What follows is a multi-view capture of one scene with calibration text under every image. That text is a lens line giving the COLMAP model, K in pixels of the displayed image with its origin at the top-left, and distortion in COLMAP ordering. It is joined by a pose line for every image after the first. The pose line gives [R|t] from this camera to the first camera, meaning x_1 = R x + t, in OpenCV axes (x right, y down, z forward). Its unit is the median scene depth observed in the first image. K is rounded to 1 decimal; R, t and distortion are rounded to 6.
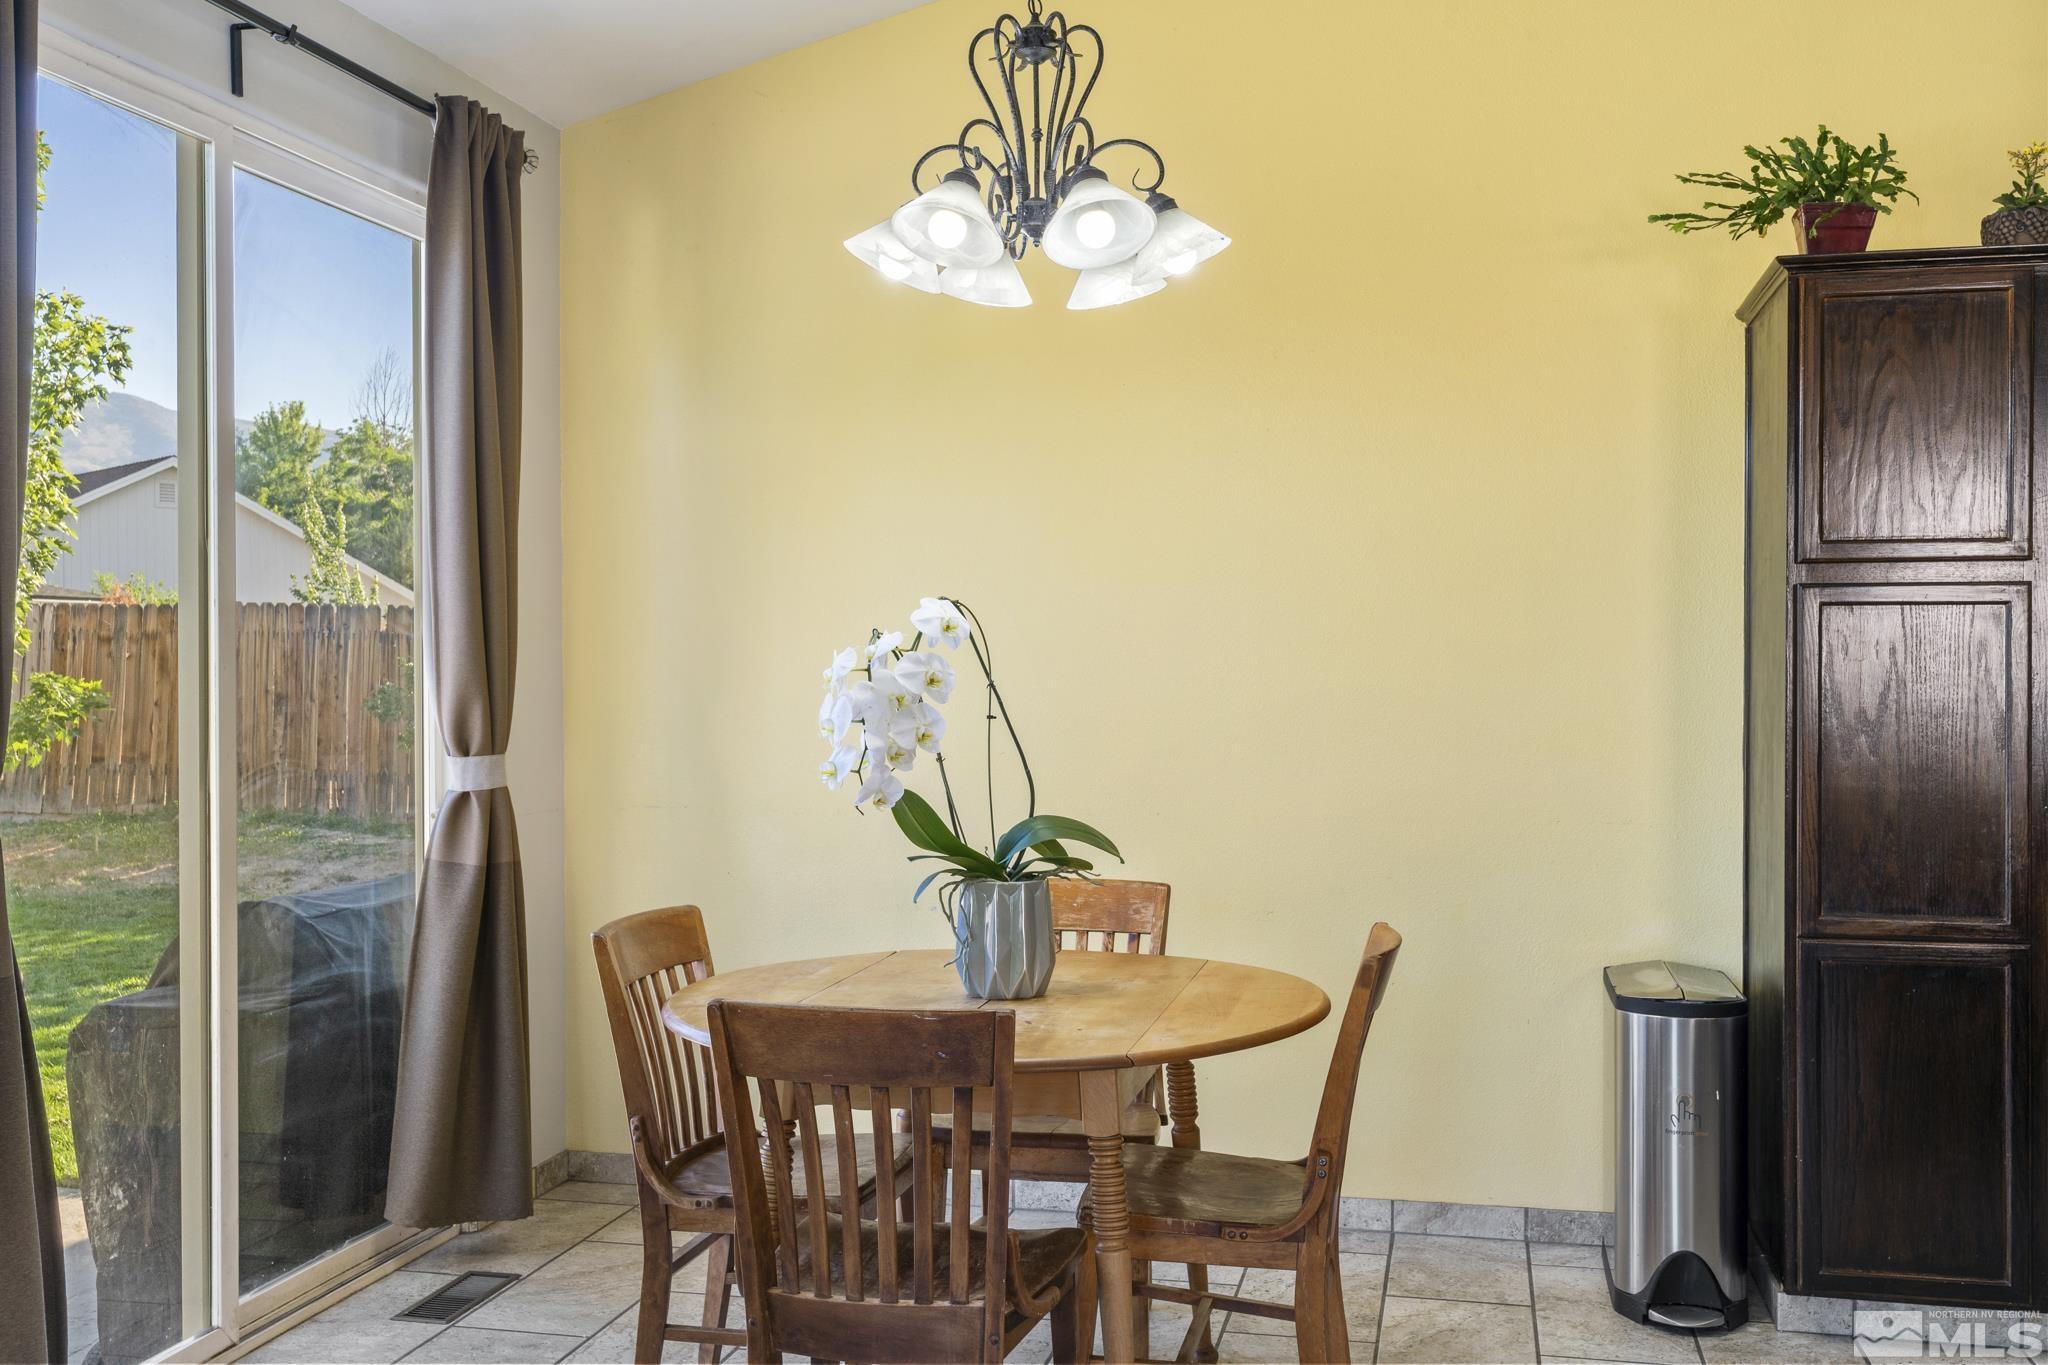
lens RADIAL K [[1906.7, 0, 1027.0], [0, 1906.7, 684.2], [0, 0, 1]] dist [0.003884, 0.000000]
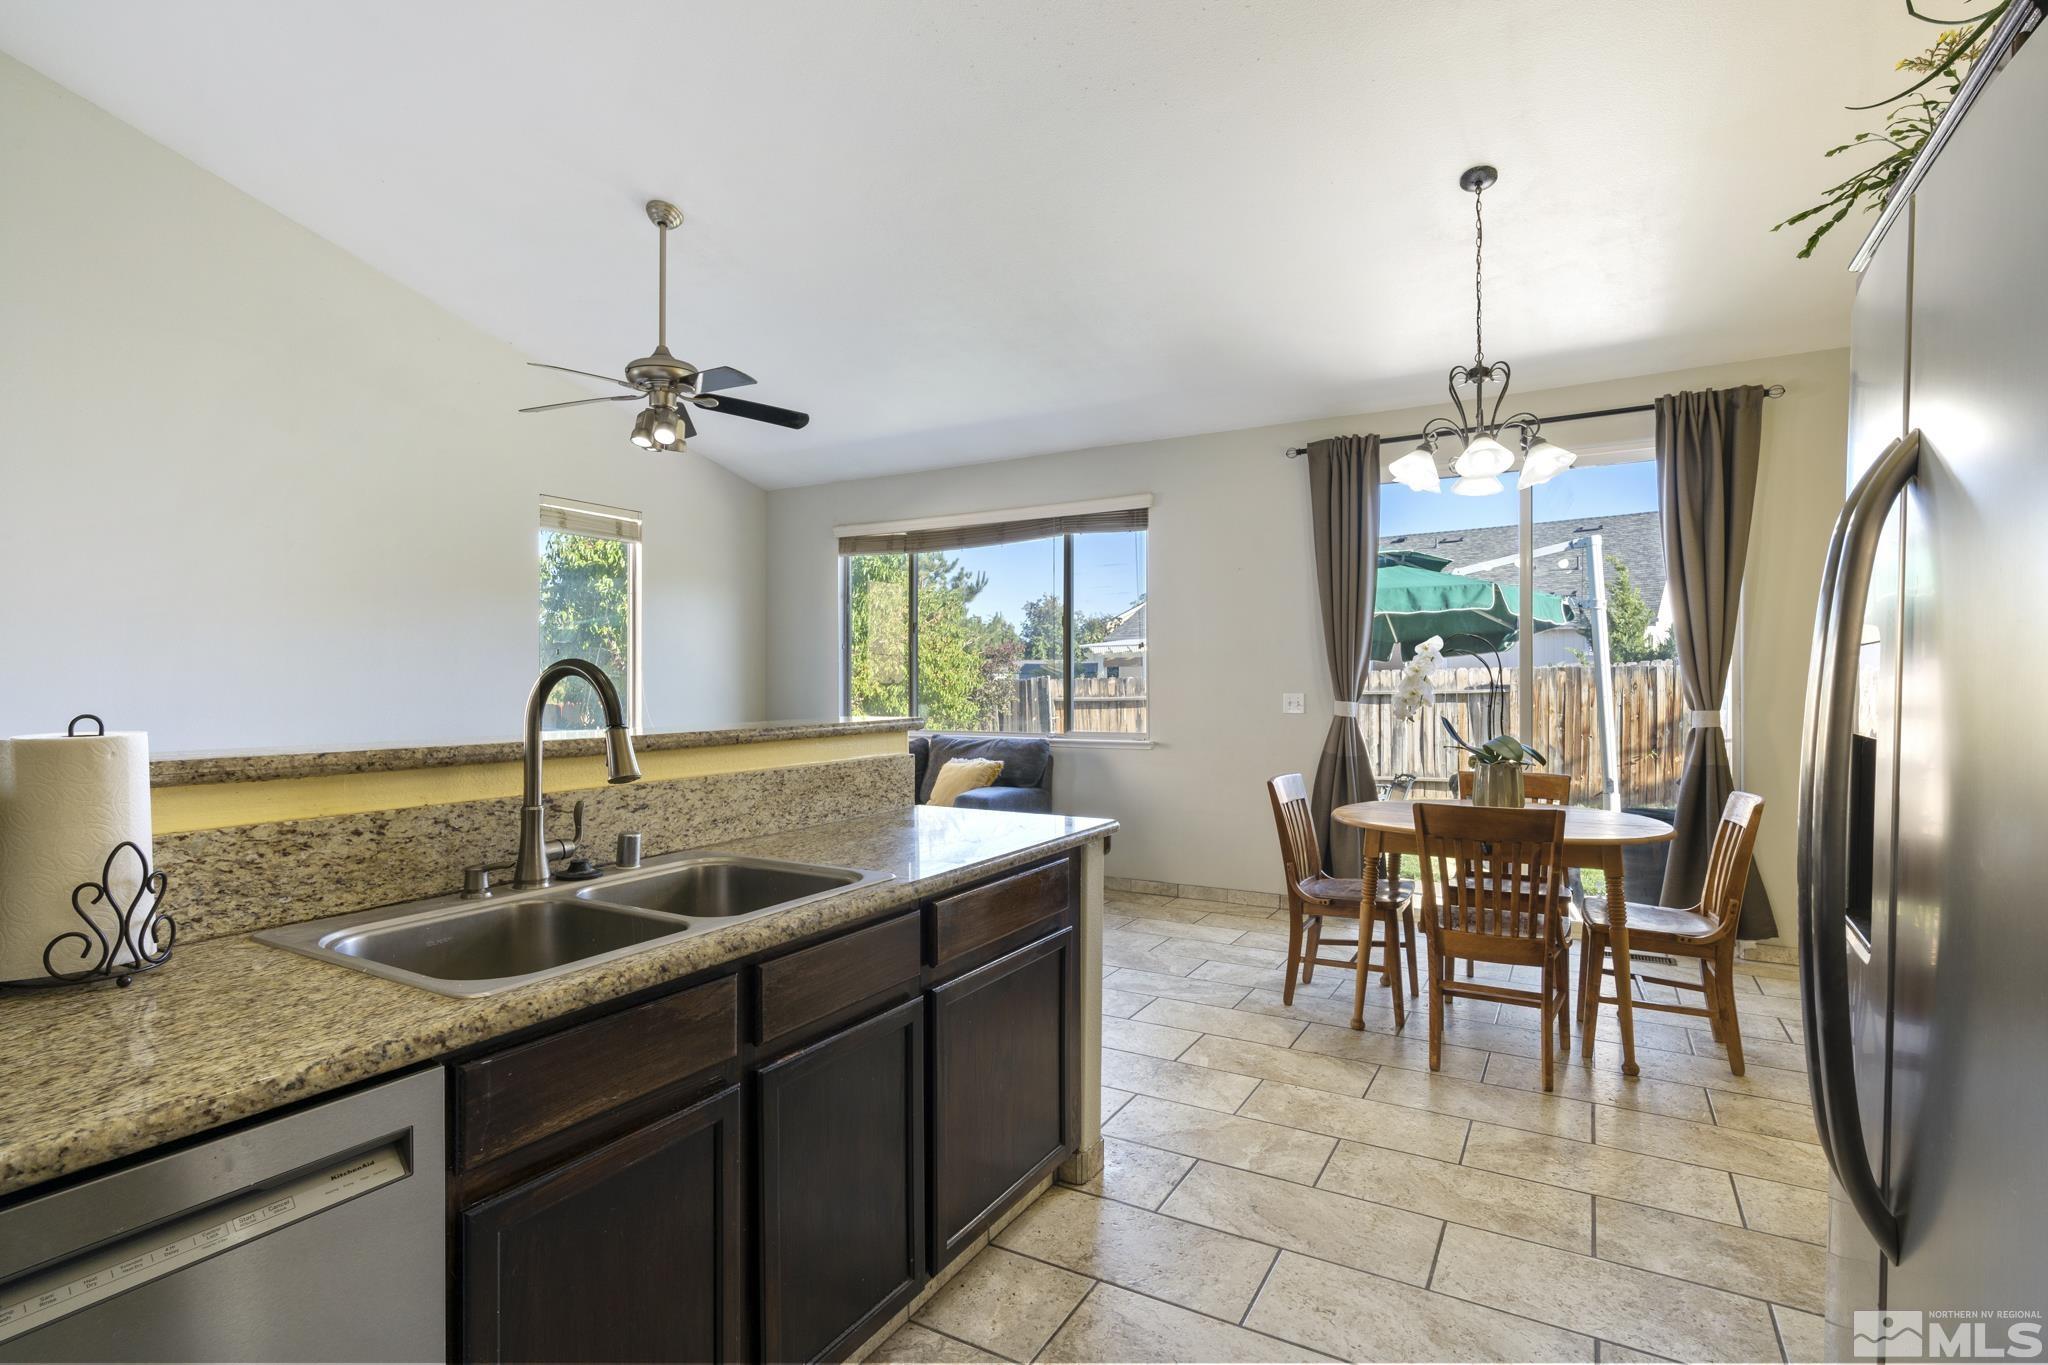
lens RADIAL K [[994.0, 0, 1019.7], [0, 994.0, 679.4], [0, 0, 1]] dist [0.002911, -0.001243]
pose [[-0.286255, -0.000904, -0.958153, 1.062307], [-0.012524, 0.999918, 0.002799, 0.011241], [0.958072, 0.012801, -0.286243, 0.714328]]
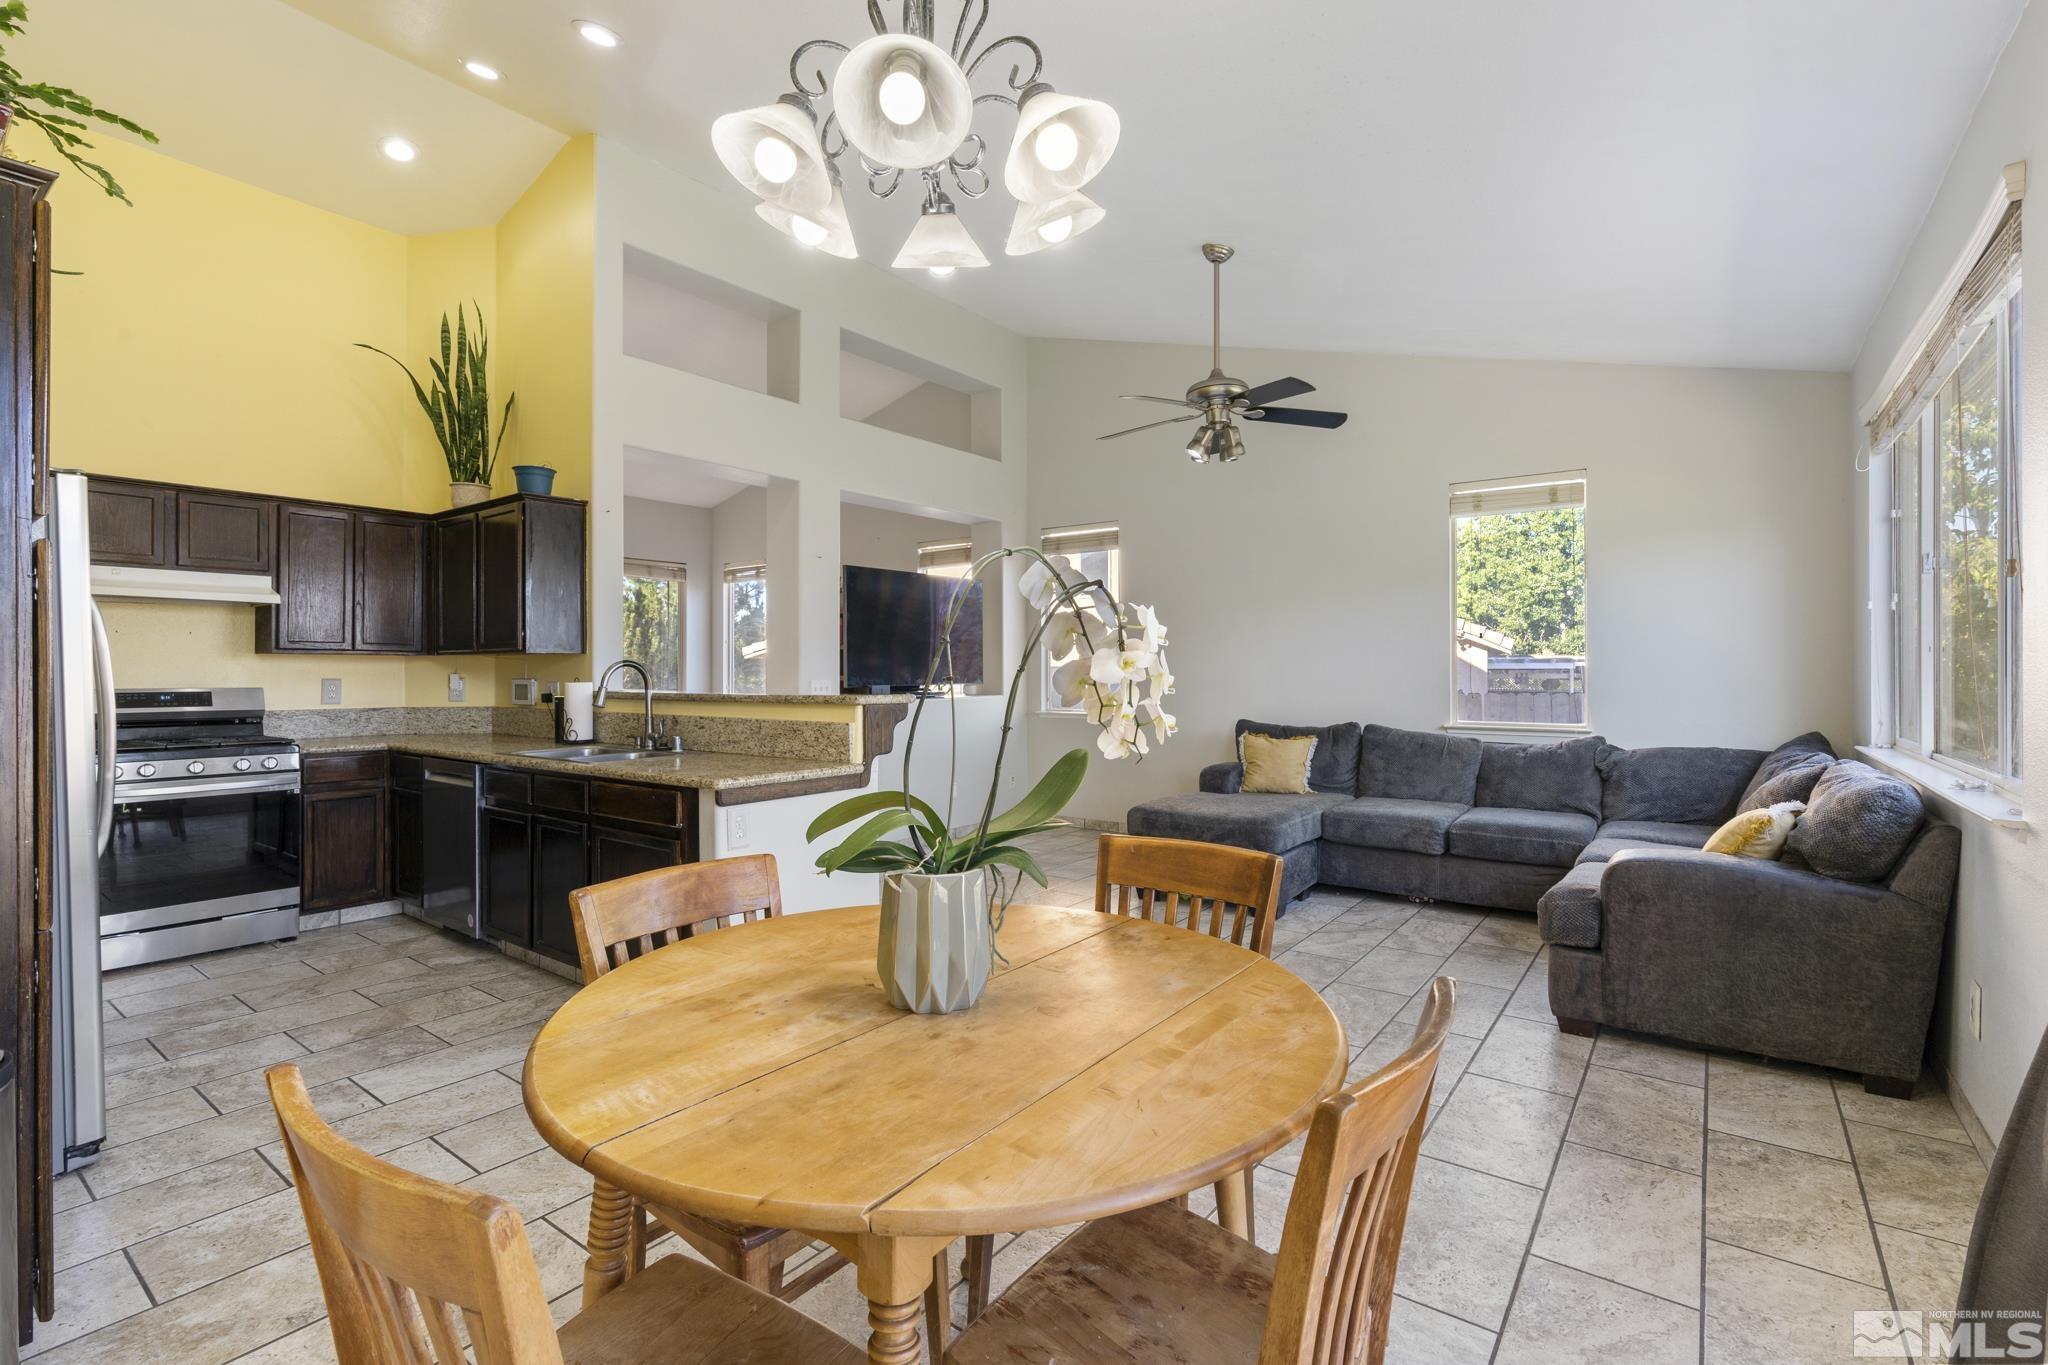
lens RADIAL K [[929.9, 0, 1022.2], [0, 929.9, 670.4], [0, 0, 1]] dist [-0.009038, 0.000839]
pose [[-0.915467, 0.003067, 0.402382, -0.196813], [0.009277, 0.999866, 0.013487, 0.007735], [-0.402287, 0.016080, -0.915372, 1.212395]]
